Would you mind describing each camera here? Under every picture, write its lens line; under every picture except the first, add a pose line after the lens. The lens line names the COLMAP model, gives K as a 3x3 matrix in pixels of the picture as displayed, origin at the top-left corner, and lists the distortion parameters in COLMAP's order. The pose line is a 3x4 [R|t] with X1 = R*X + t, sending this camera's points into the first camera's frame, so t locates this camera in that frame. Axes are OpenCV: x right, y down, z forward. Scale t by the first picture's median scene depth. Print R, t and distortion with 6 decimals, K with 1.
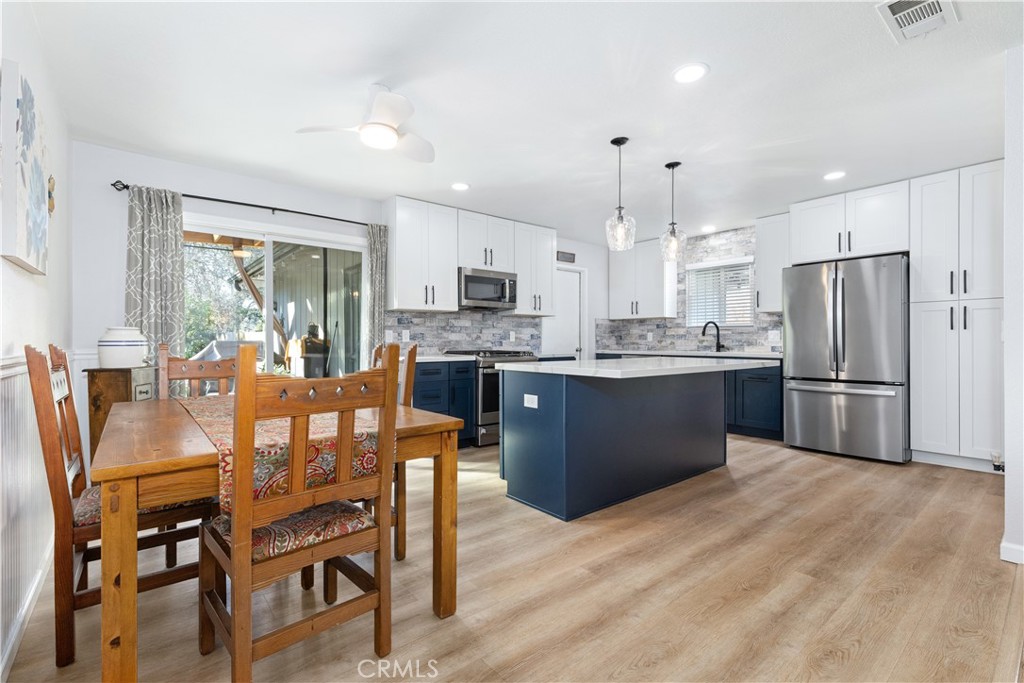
lens RADIAL K [[449.5, 0, 490.2], [0, 449.5, 342.7], [0, 0, 1]] dist [0.000988, 0.000162]
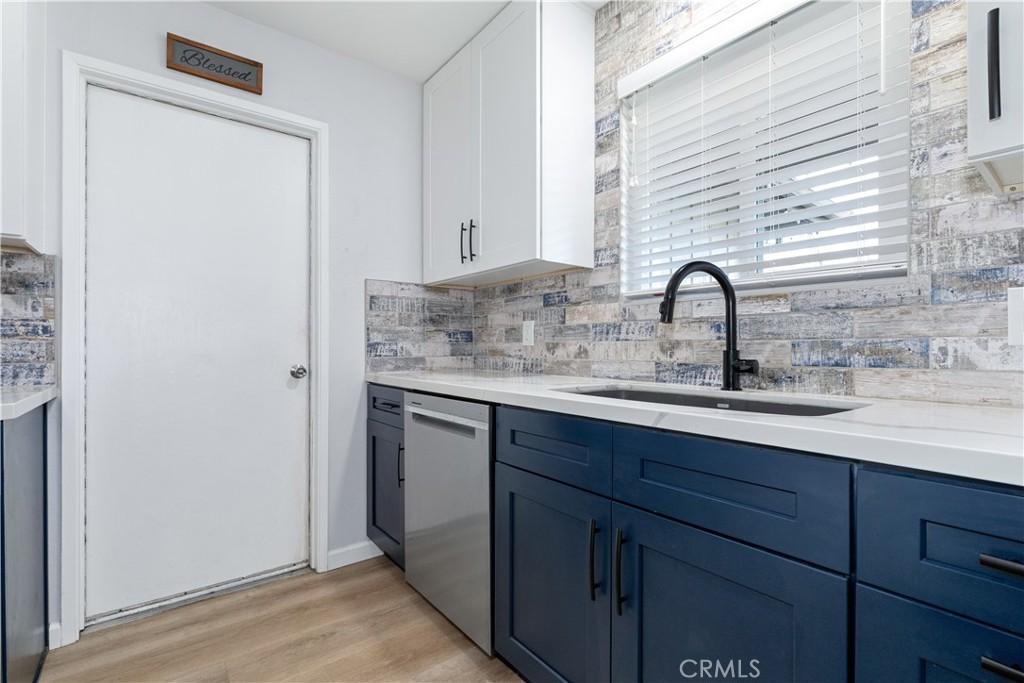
lens RADIAL K [[458.8, 0, 483.4], [0, 458.8, 347.7], [0, 0, 1]] dist [-0.000945, -0.000146]
pose [[0.999090, 0.000873, -0.042634, 0.440034], [-0.000941, 0.999998, -0.001565, -0.001980], [0.042632, 0.001603, 0.999090, 0.856355]]
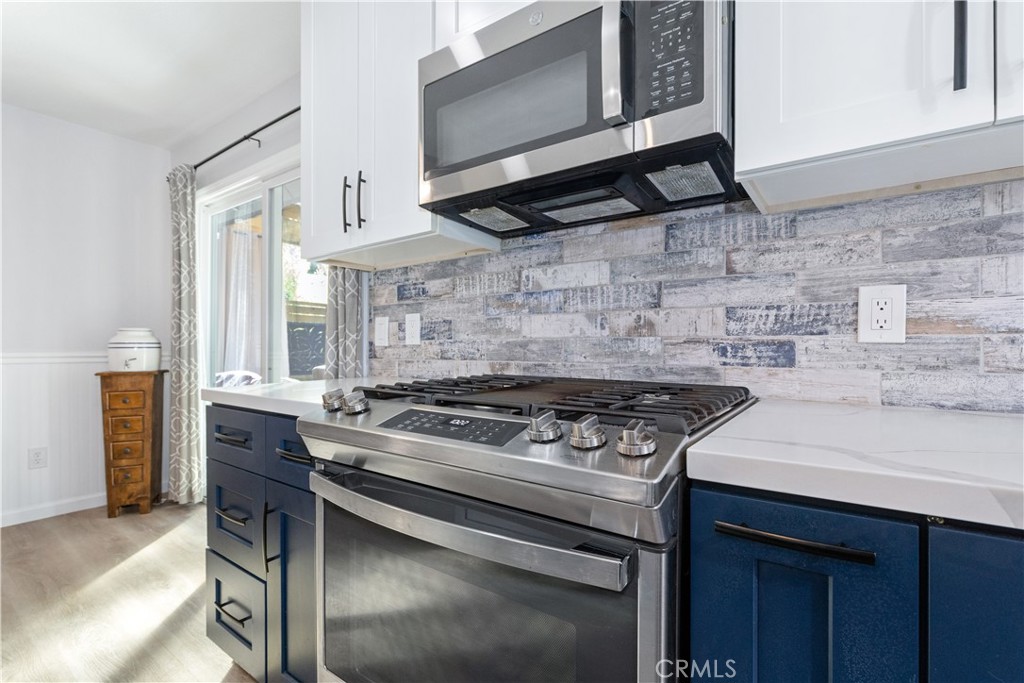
lens RADIAL K [[485.5, 0, 497.4], [0, 485.5, 344.8], [0, 0, 1]] dist [-0.000247, -0.000099]
pose [[0.246335, 0.001437, -0.969184, 0.214656], [-0.002768, 0.999996, 0.000779, -0.001957], [0.969181, 0.002491, 0.246338, 0.888766]]
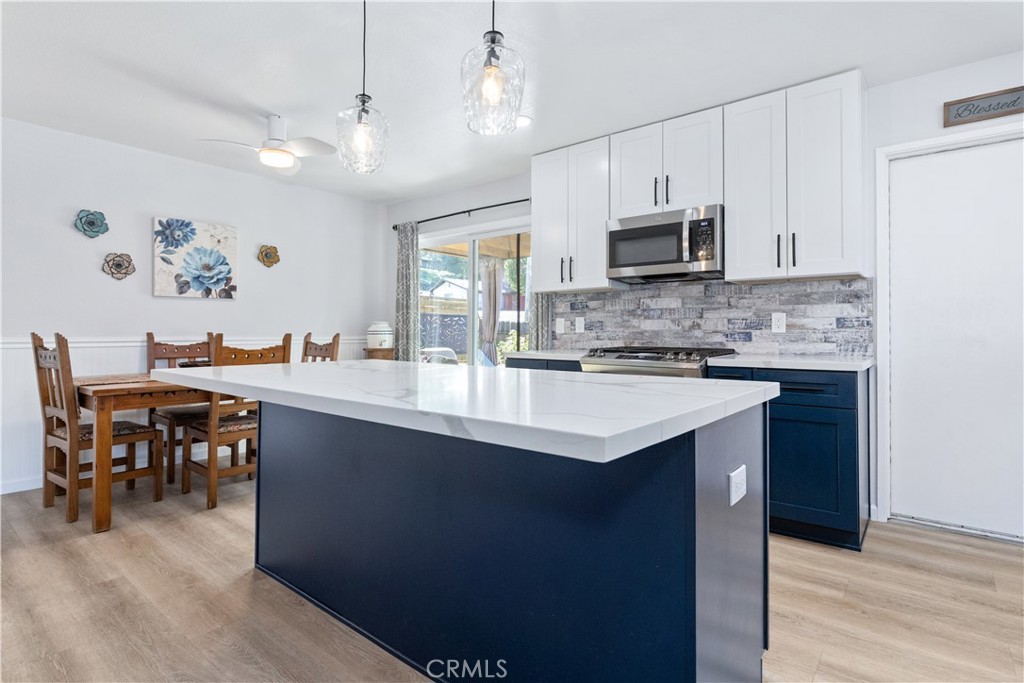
lens RADIAL K [[516.2, 0, 534.1], [0, 516.2, 323.7], [0, 0, 1]] dist [-0.002451, -0.000398]
pose [[0.241760, -0.012595, -0.970254, 0.599666], [-0.004805, 0.999888, -0.014177, -0.003768], [0.970324, 0.008090, 0.241673, 0.651572]]
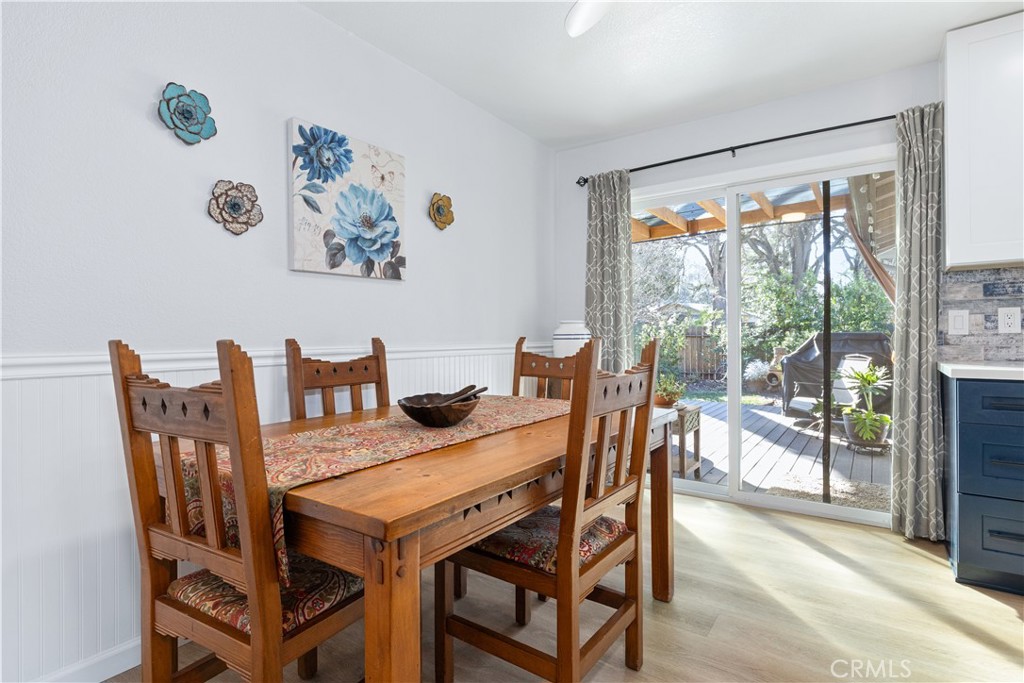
lens RADIAL K [[511.2, 0, 530.9], [0, 511.2, 335.8], [0, 0, 1]] dist [0.000044, -0.000272]
pose [[0.306646, -0.000561, -0.951823, 0.150369], [0.003623, 0.999993, 0.000578, -0.000842], [0.951817, -0.003626, 0.306646, 0.336887]]
